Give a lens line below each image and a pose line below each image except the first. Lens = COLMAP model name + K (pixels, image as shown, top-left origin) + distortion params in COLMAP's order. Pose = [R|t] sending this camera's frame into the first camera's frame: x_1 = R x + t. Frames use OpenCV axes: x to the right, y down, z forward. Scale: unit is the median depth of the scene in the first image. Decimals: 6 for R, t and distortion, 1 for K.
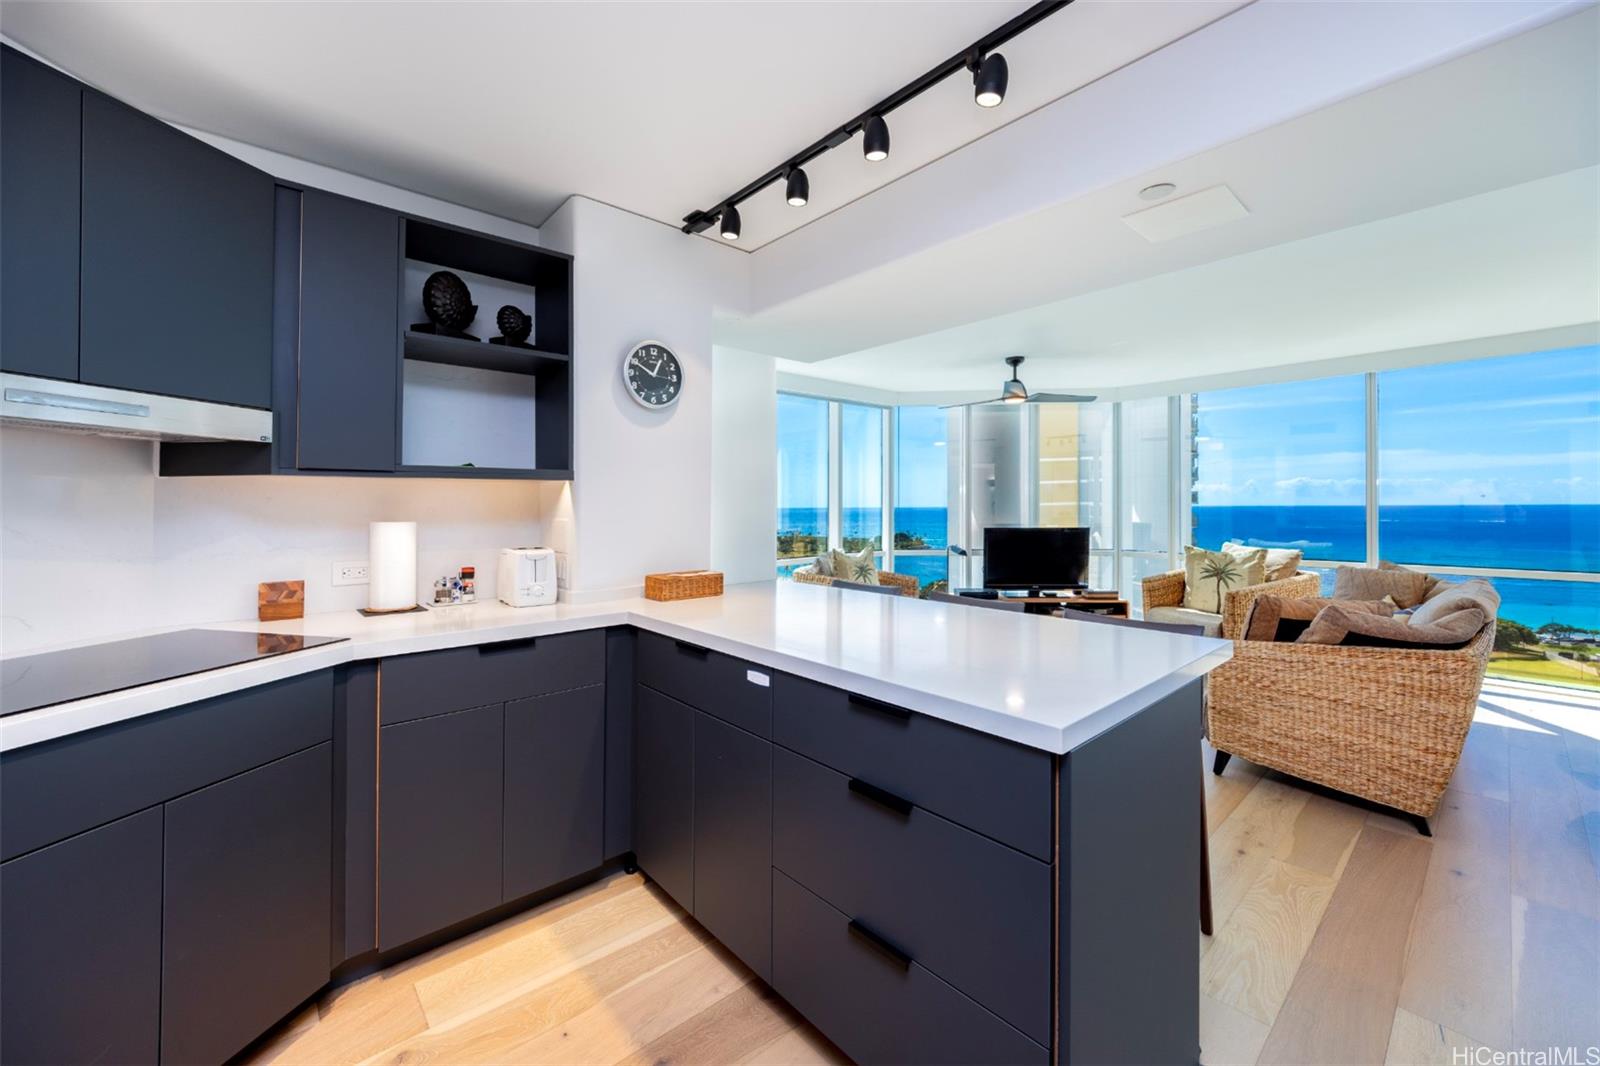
lens RADIAL K [[625.0, 0, 801.0], [0, 625.0, 517.8], [0, 0, 1]] dist [-0.001227, 0.000249]
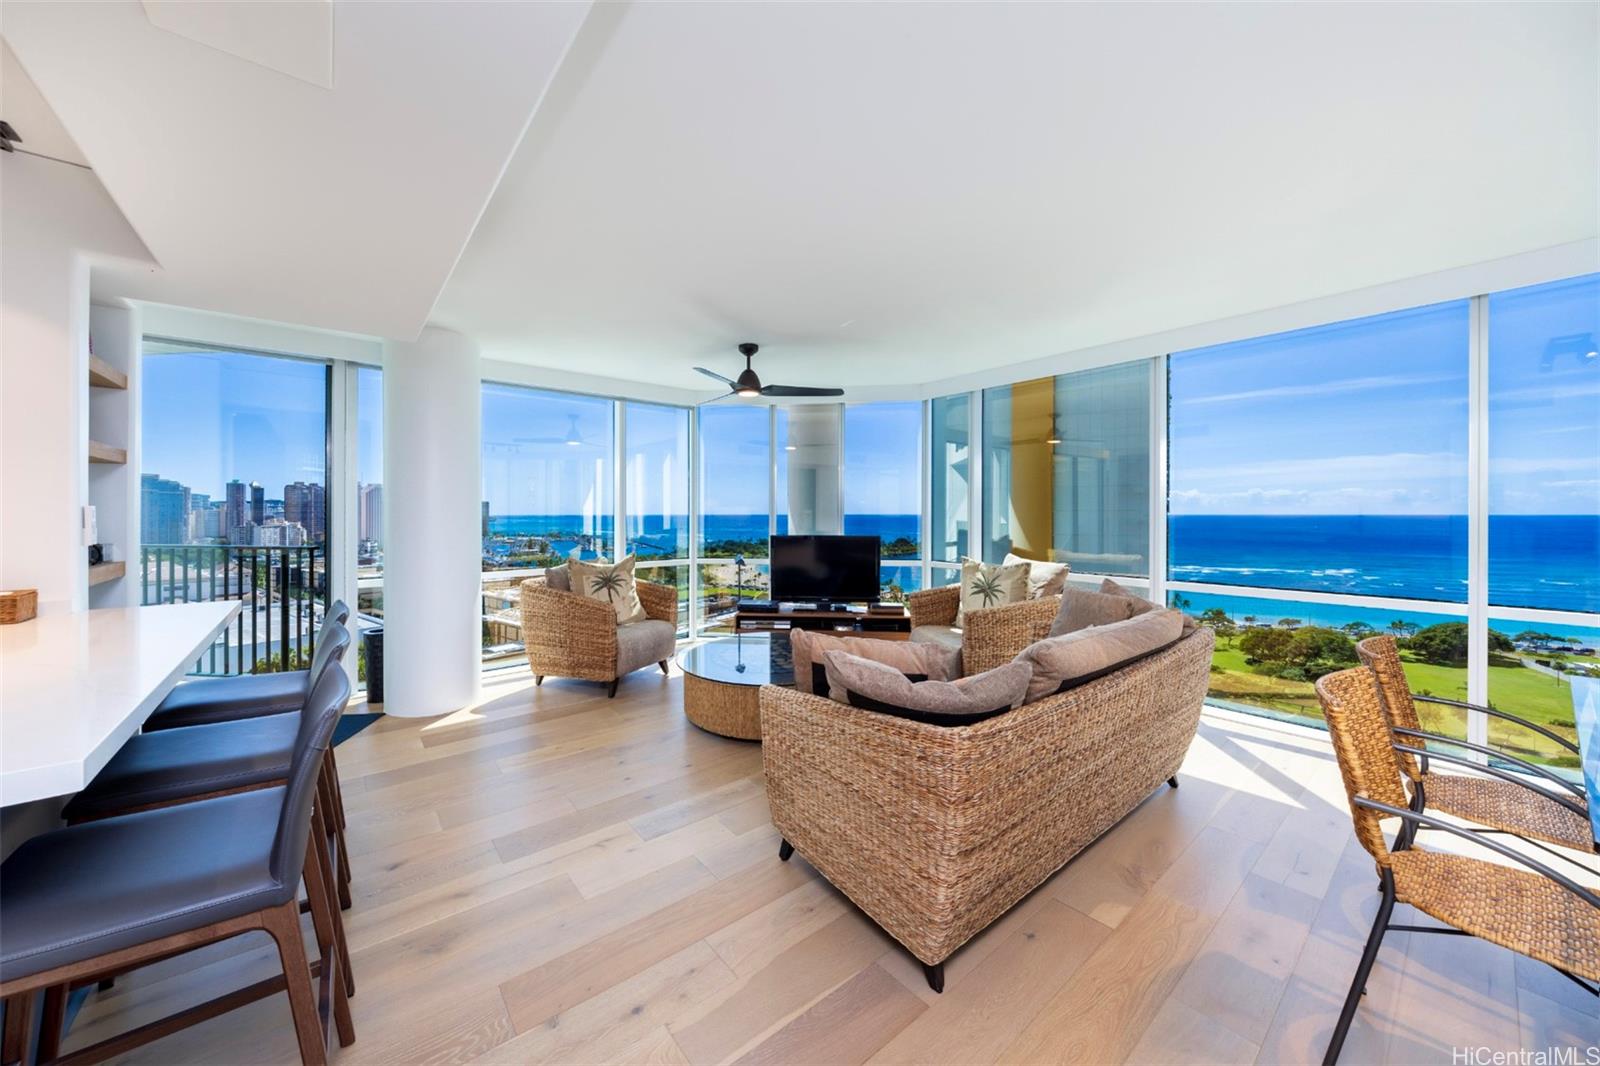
lens RADIAL K [[577.4, 0, 790.5], [0, 577.4, 517.8], [0, 0, 1]] dist [-0.001614, -0.000114]
pose [[0.999246, 0.005323, -0.038454, 0.410921], [-0.005693, 0.999939, -0.009503, -0.002394], [0.038402, 0.009715, 0.999215, 0.168467]]
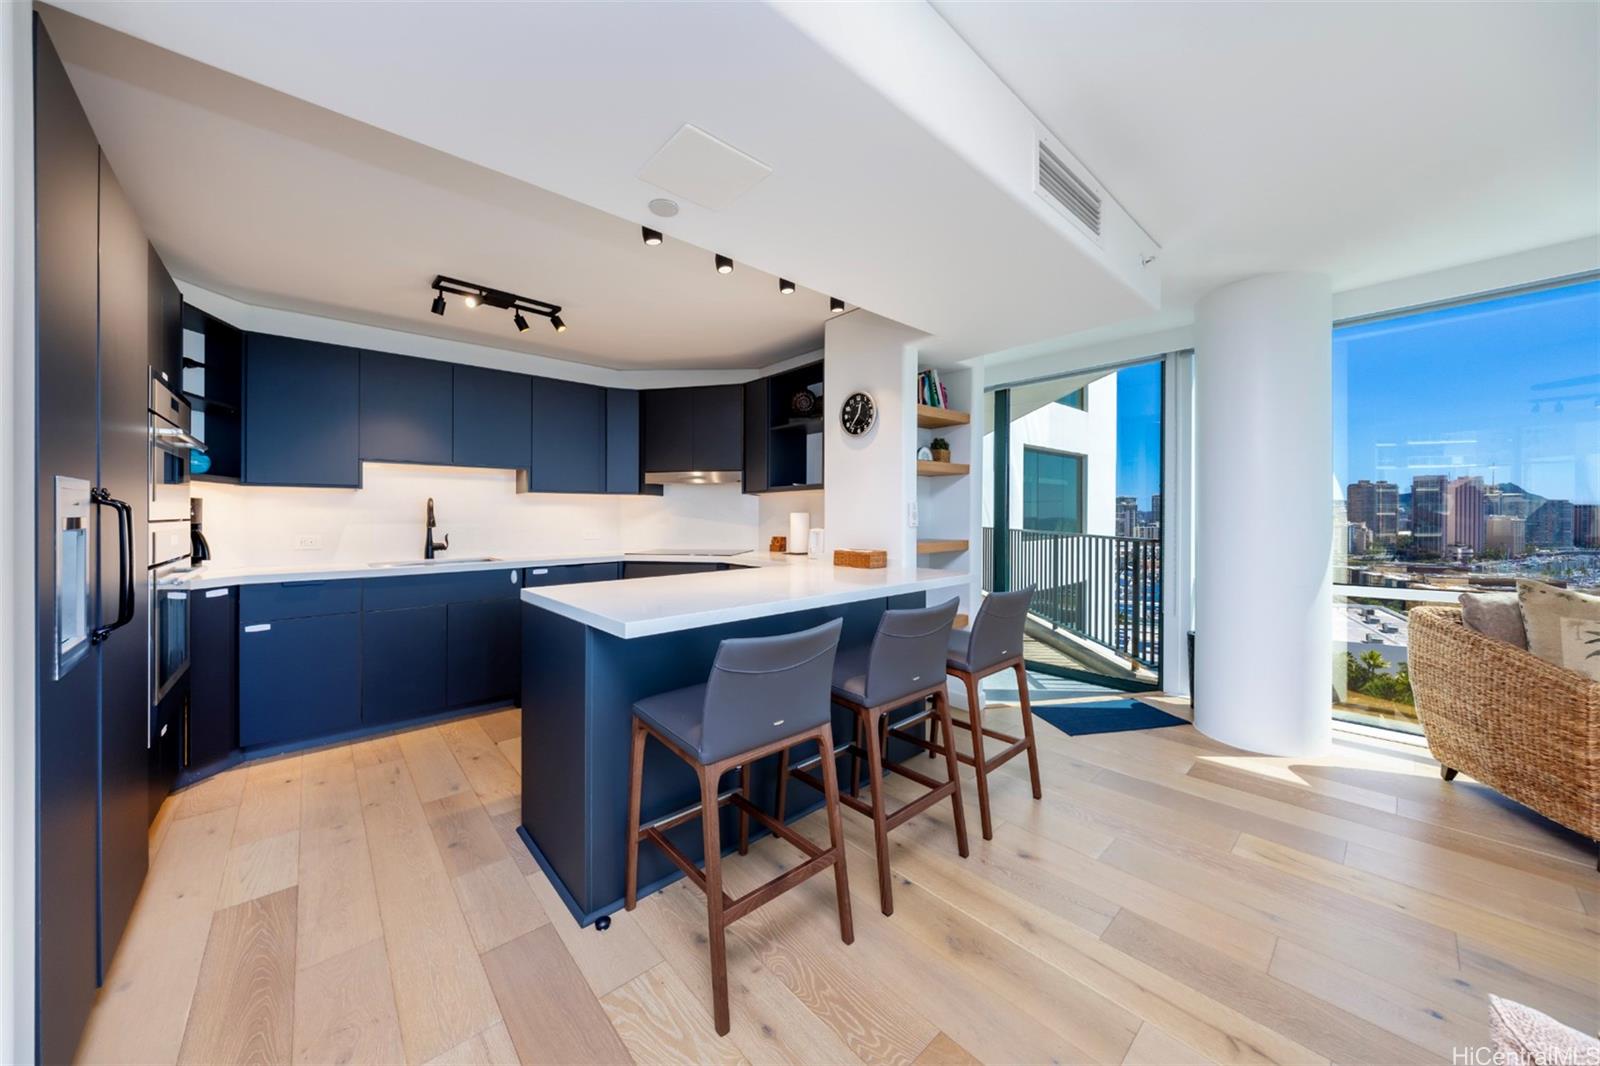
lens RADIAL K [[539.9, 0, 781.0], [0, 539.9, 511.8], [0, 0, 1]] dist [-0.007120, 0.002991]
pose [[-0.001055, -0.002191, -0.999997, 0.495014], [-0.013223, 0.999910, -0.002177, 0.002922], [0.999912, 0.013221, -0.001084, 0.391124]]
